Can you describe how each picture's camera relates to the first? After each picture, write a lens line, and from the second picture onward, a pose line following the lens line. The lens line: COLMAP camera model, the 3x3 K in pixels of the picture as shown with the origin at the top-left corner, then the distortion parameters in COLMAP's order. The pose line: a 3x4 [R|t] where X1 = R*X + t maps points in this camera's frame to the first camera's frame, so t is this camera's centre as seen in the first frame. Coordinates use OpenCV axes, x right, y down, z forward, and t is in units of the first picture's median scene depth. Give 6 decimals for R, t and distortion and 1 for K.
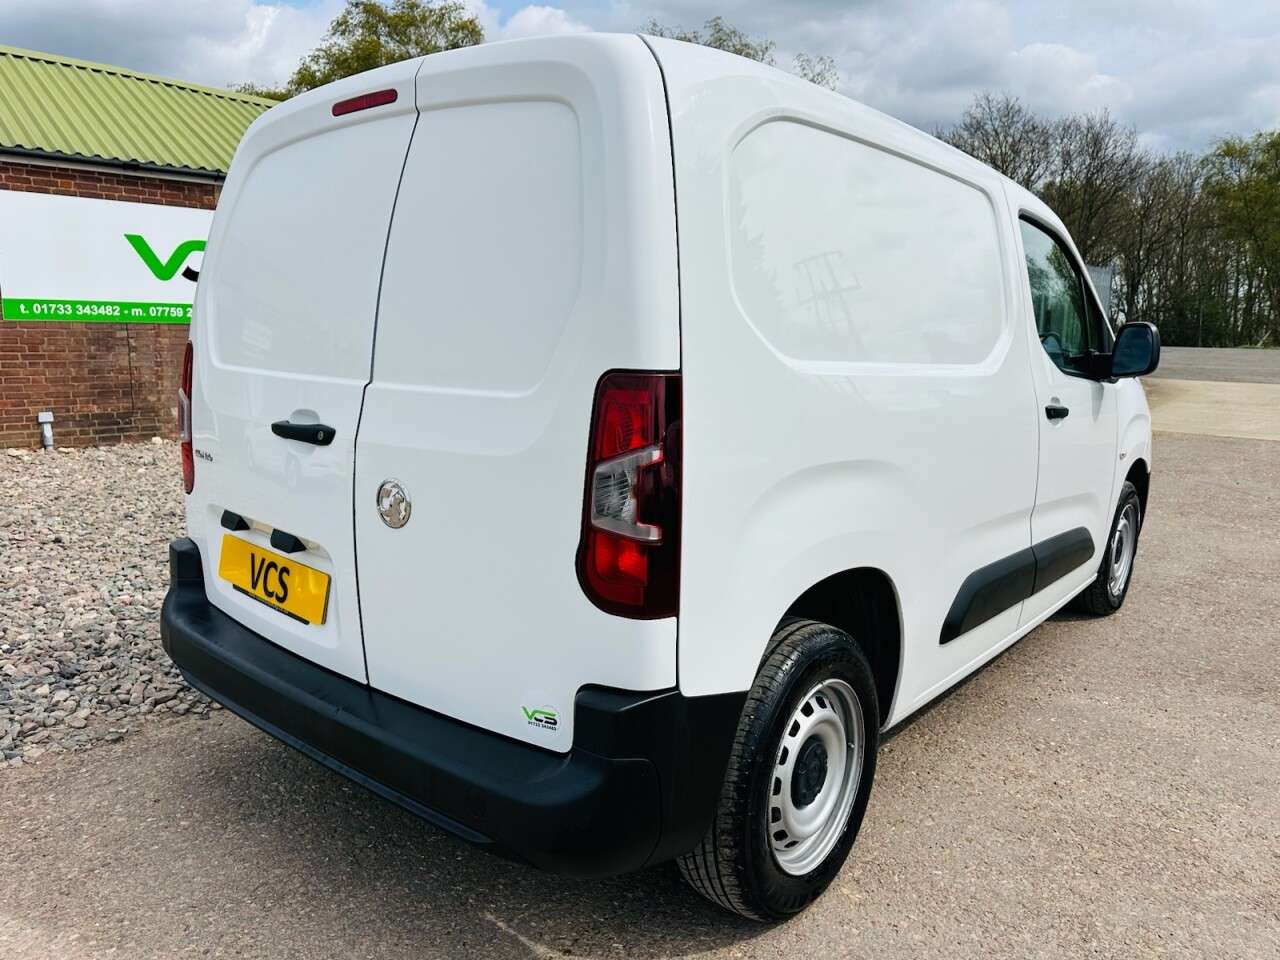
lens RADIAL K [[900.0, 0, 640.4], [0, 900.0, 480.0], [0, 0, 1]] dist [0.032597, -0.039117]
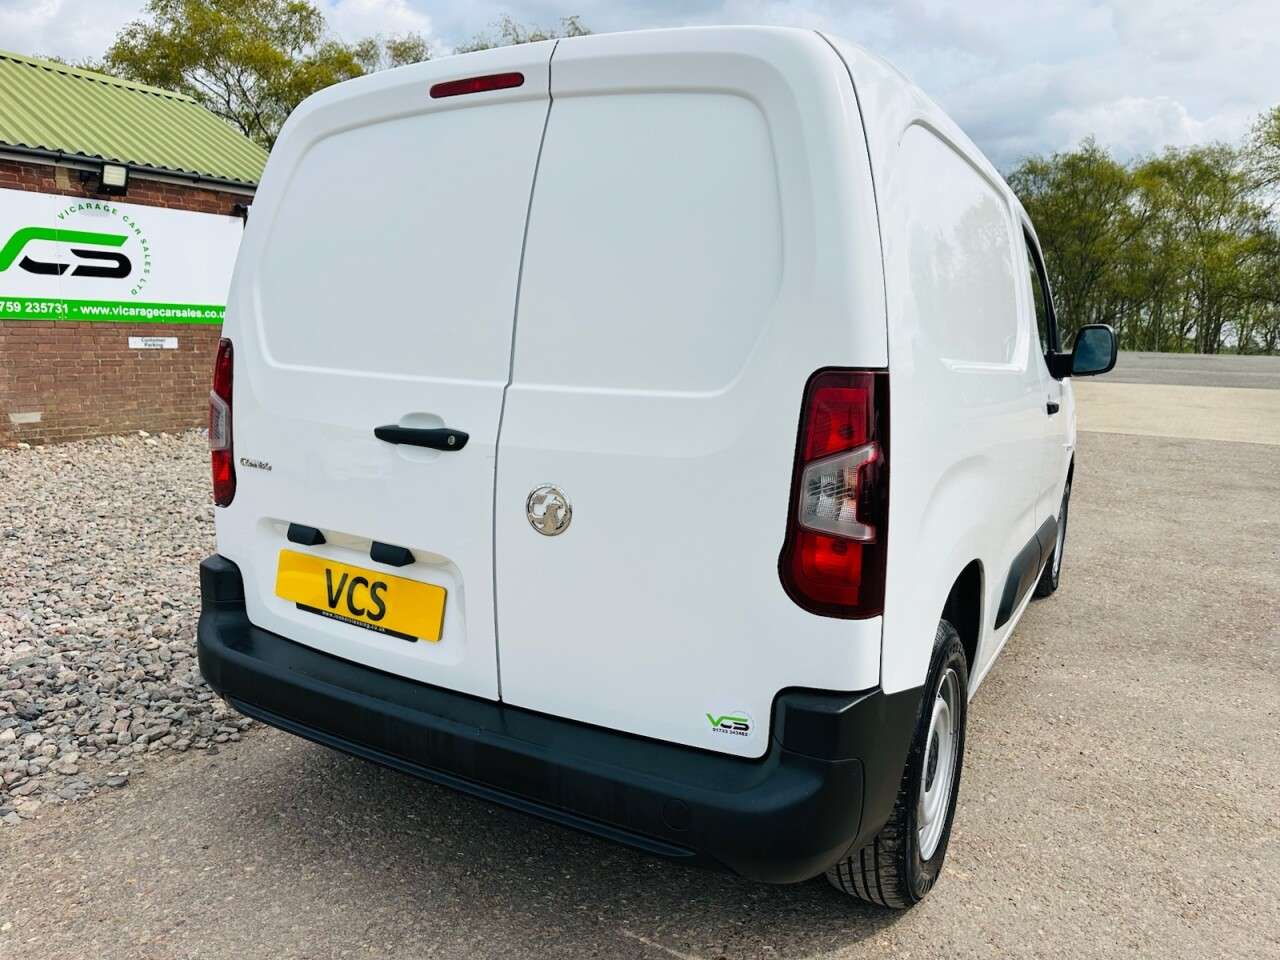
lens RADIAL K [[900.0, 0, 640.7], [0, 900.0, 485.1], [0, 0, 1]] dist [0.032597, -0.039117]
pose [[0.984596, -0.024228, 0.173157, -0.241771], [0.023280, 0.999701, 0.007509, -0.003654], [-0.173287, -0.003362, 0.984866, 0.033994]]
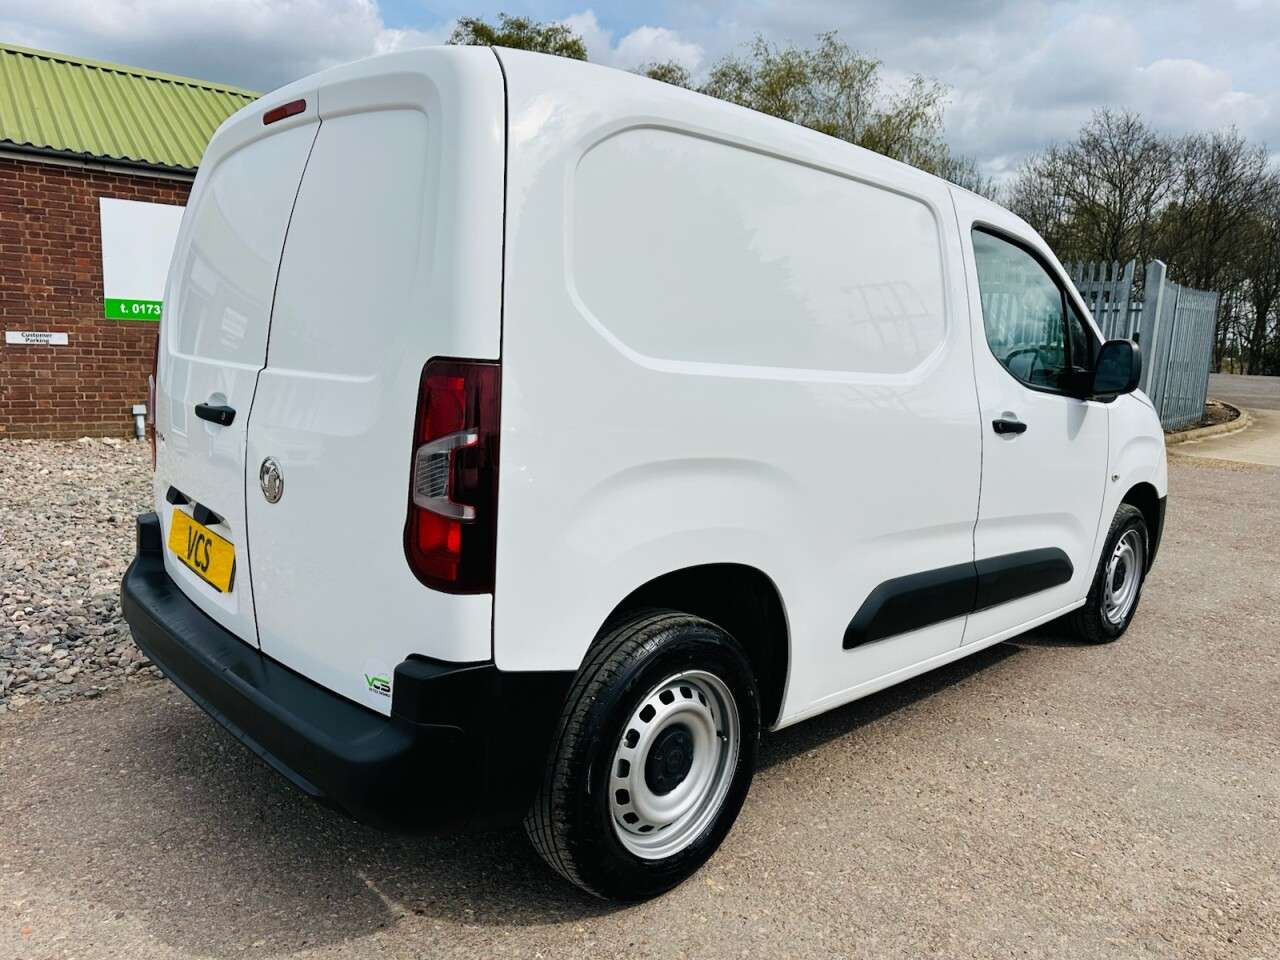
lens RADIAL K [[900.0, 0, 645.3], [0, 900.0, 483.7], [0, 0, 1]] dist [0.032597, -0.039117]
pose [[0.993889, 0.040988, -0.102489, 0.198312], [-0.042312, 0.999046, -0.010779, 0.016830], [0.101950, 0.015050, 0.994676, -0.022253]]
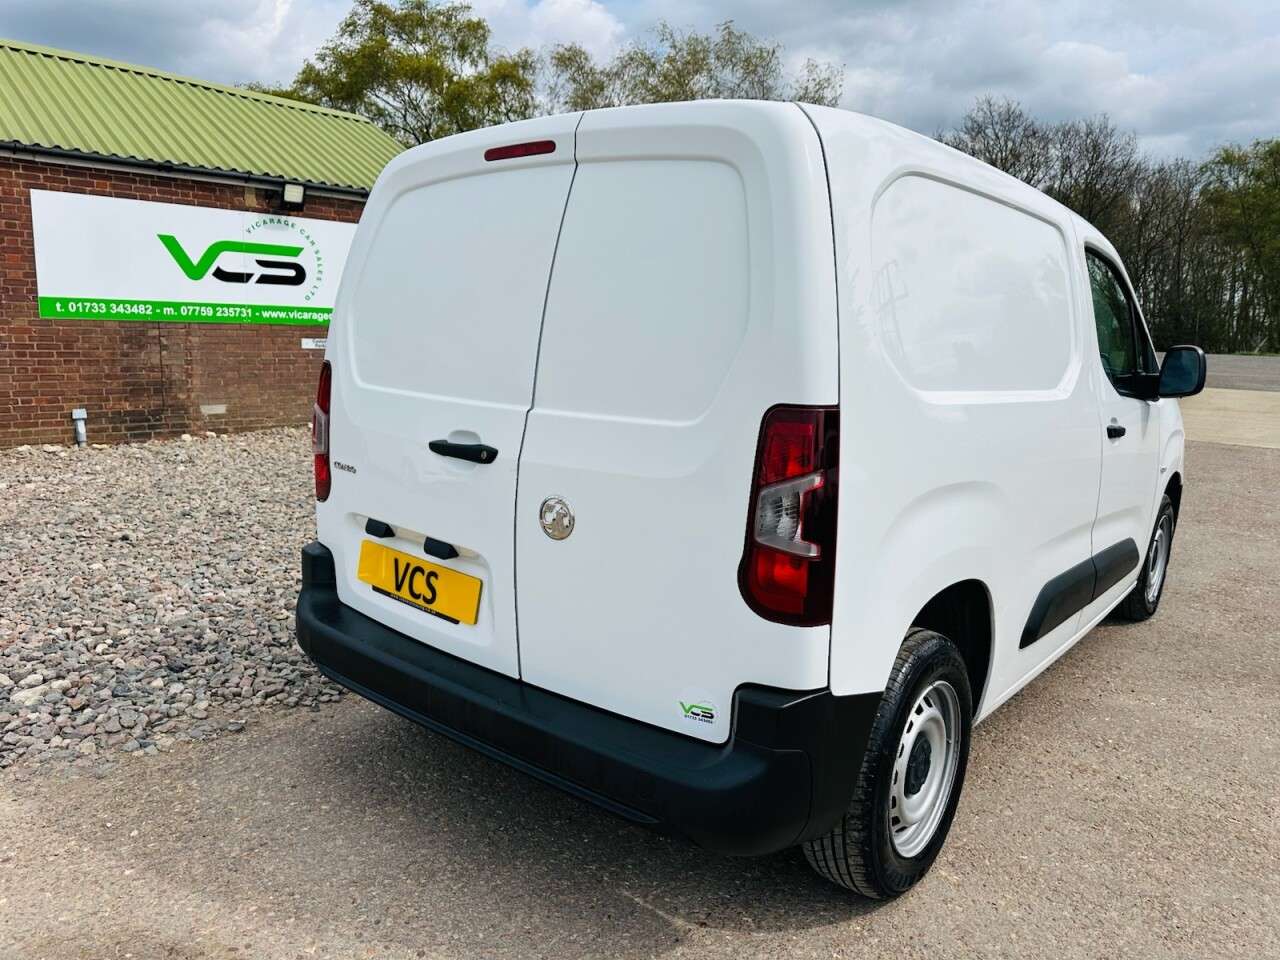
lens RADIAL K [[900.0, 0, 640.0], [0, 900.0, 479.7], [0, 0, 1]] dist [0.032597, -0.039117]
pose [[0.999917, 0.010547, 0.007343, -0.127086], [-0.010566, 0.999941, 0.002624, -0.017574], [-0.007315, -0.002701, 0.999970, -0.076342]]
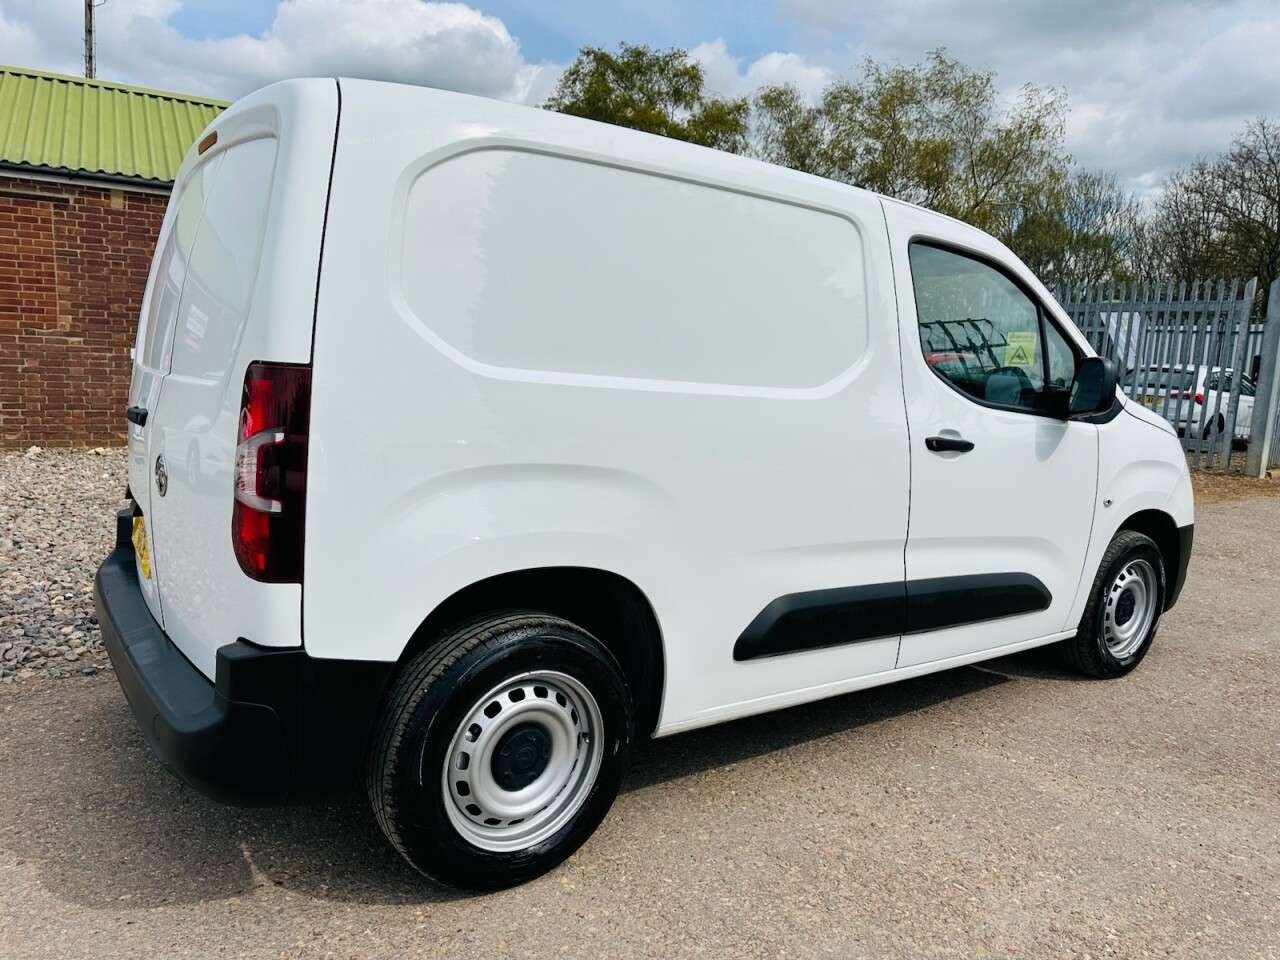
lens RADIAL K [[900.0, 0, 646.4], [0, 900.0, 486.2], [0, 0, 1]] dist [0.032597, -0.039117]
pose [[0.969580, 0.063499, -0.236394, 0.441768], [-0.071165, 0.997175, -0.024028, 0.017183], [0.234201, 0.040120, 0.971360, -0.005088]]
